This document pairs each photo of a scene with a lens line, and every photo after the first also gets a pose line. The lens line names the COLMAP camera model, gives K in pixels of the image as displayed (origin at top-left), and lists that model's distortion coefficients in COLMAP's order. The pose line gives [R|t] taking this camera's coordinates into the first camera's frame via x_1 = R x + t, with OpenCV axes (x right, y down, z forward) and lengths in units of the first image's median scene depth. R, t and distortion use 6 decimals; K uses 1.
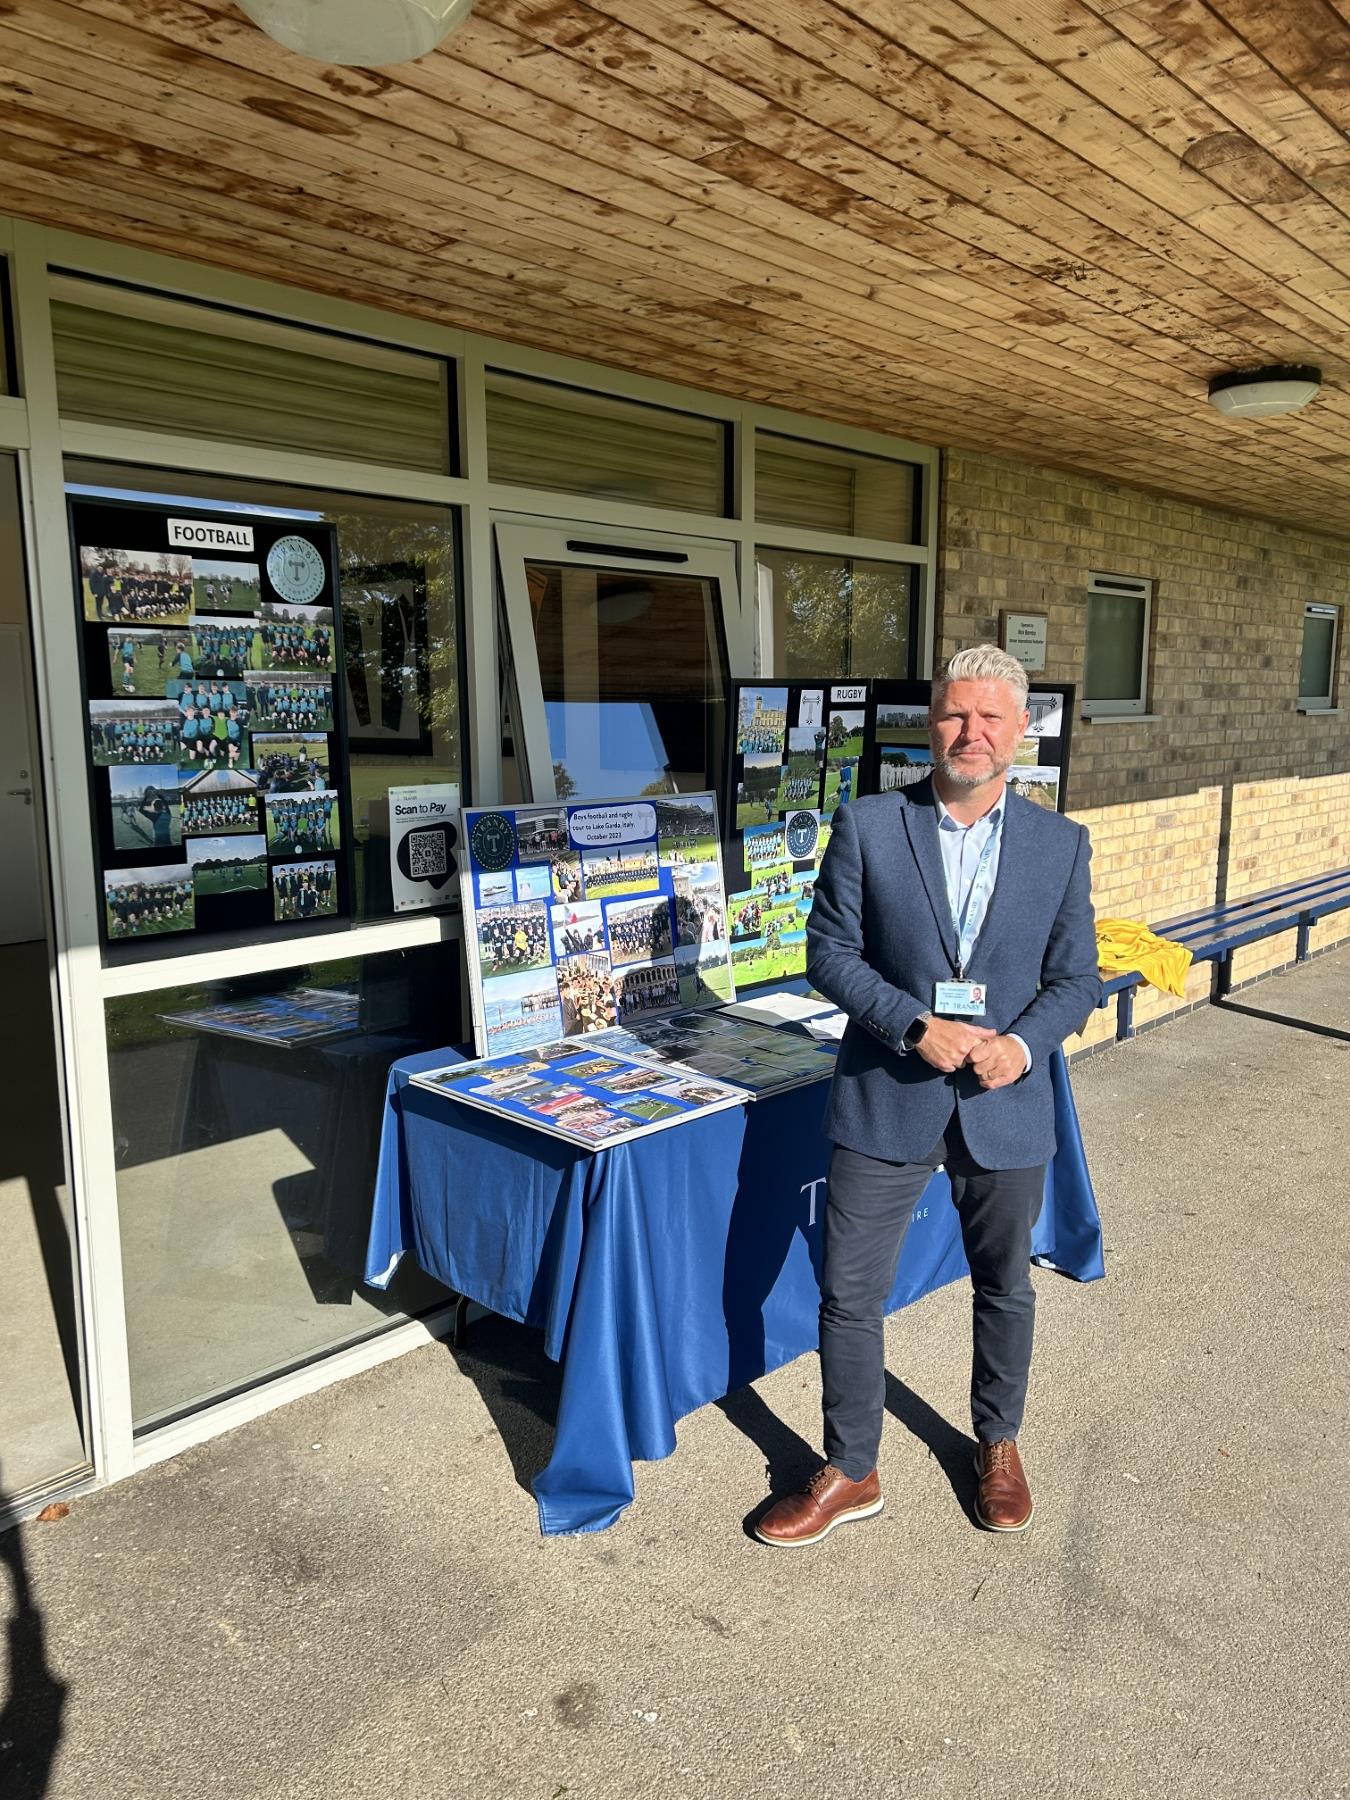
lens RADIAL K [[1458.0, 0, 690.1], [0, 1458.0, 902.3], [0, 0, 1]] dist [0.072347, -0.084315]
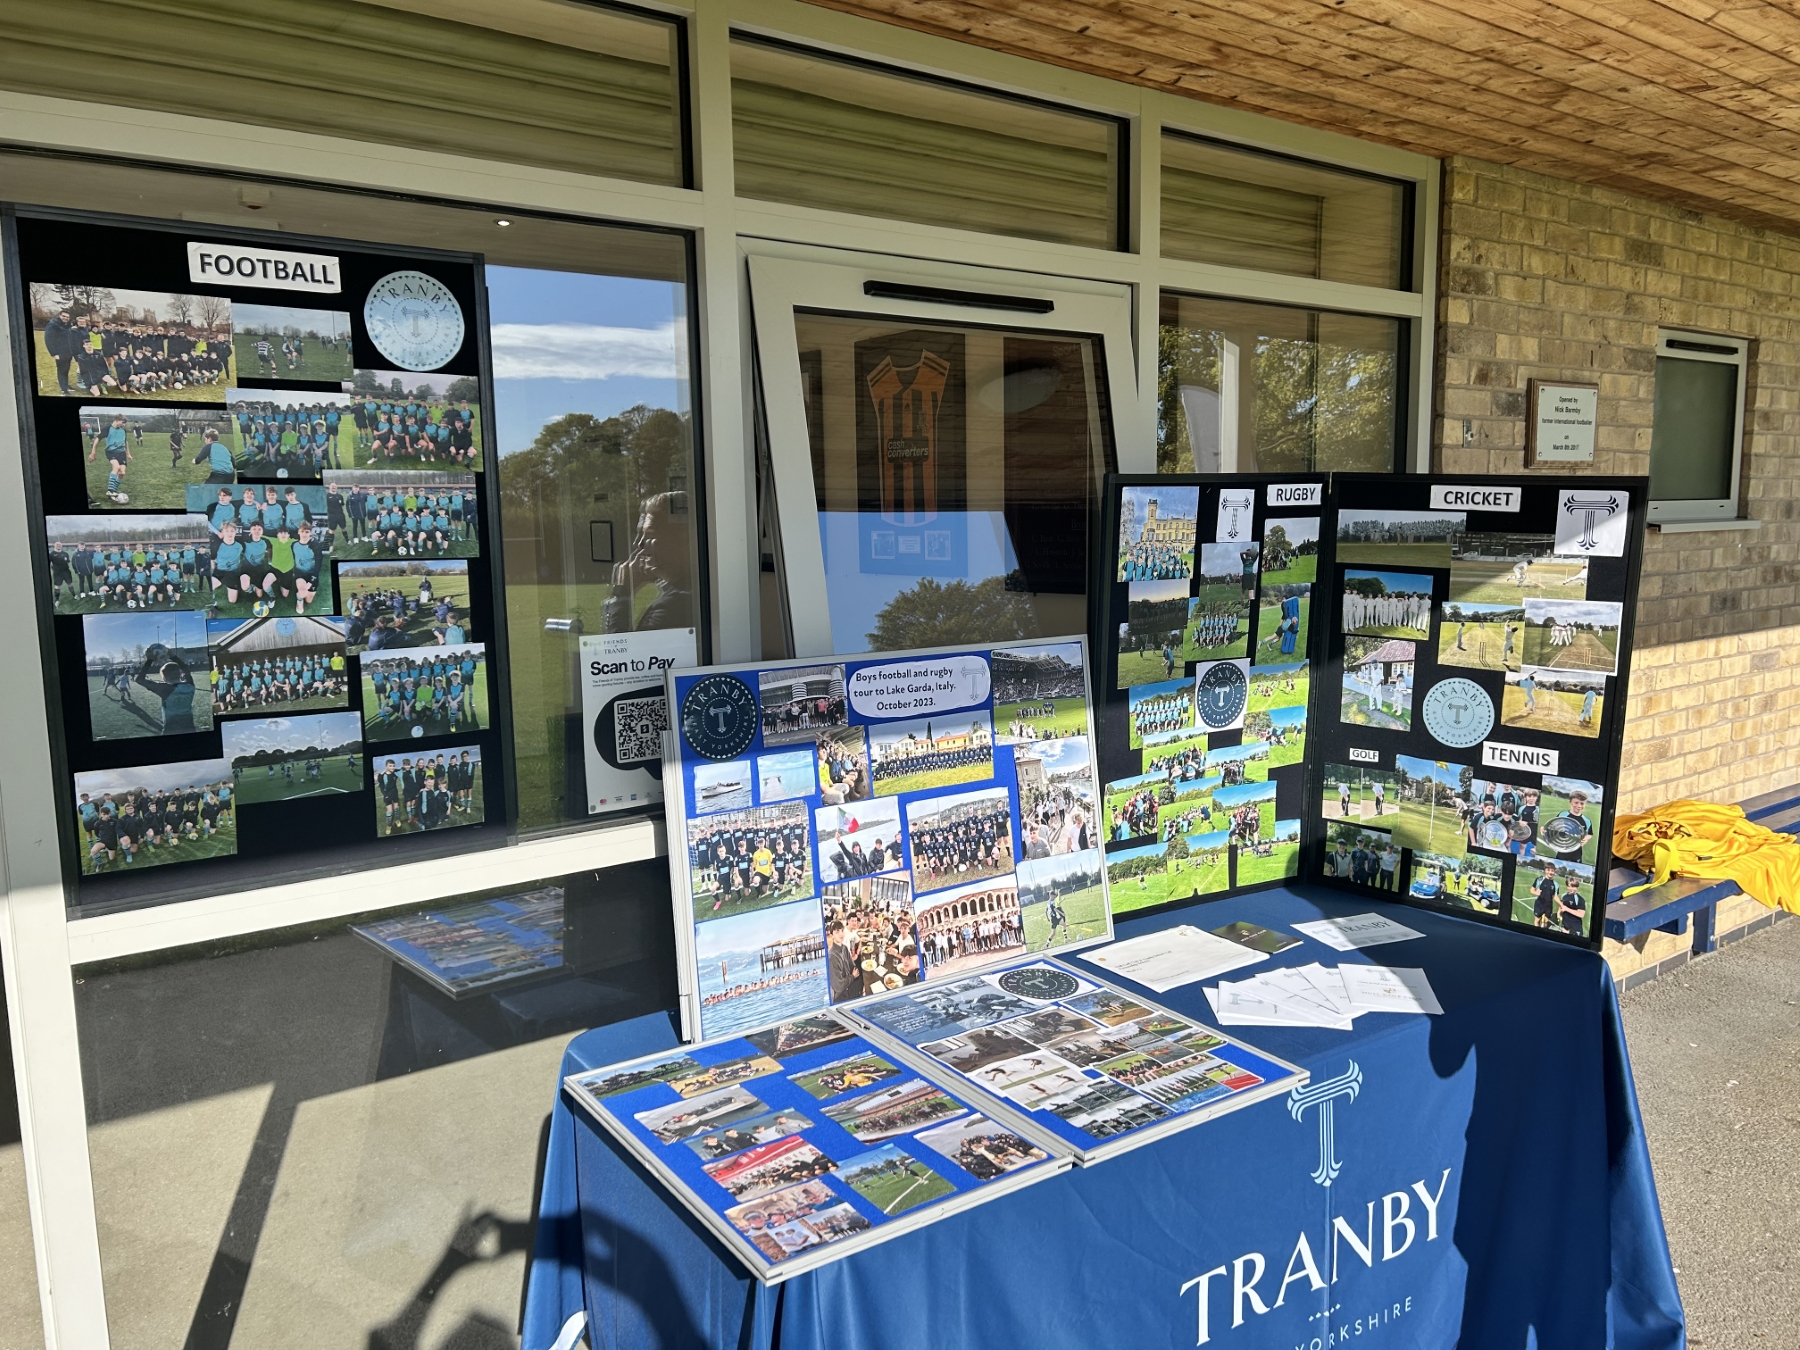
lens RADIAL K [[1458.0, 0, 888.2], [0, 1458.0, 671.1], [0, 0, 1]] dist [0.072347, -0.084315]
pose [[0.979672, 0.014279, -0.200099, 0.068971], [-0.019292, 0.999546, -0.023124, -0.043983], [0.199678, 0.026514, 0.979503, 0.315339]]
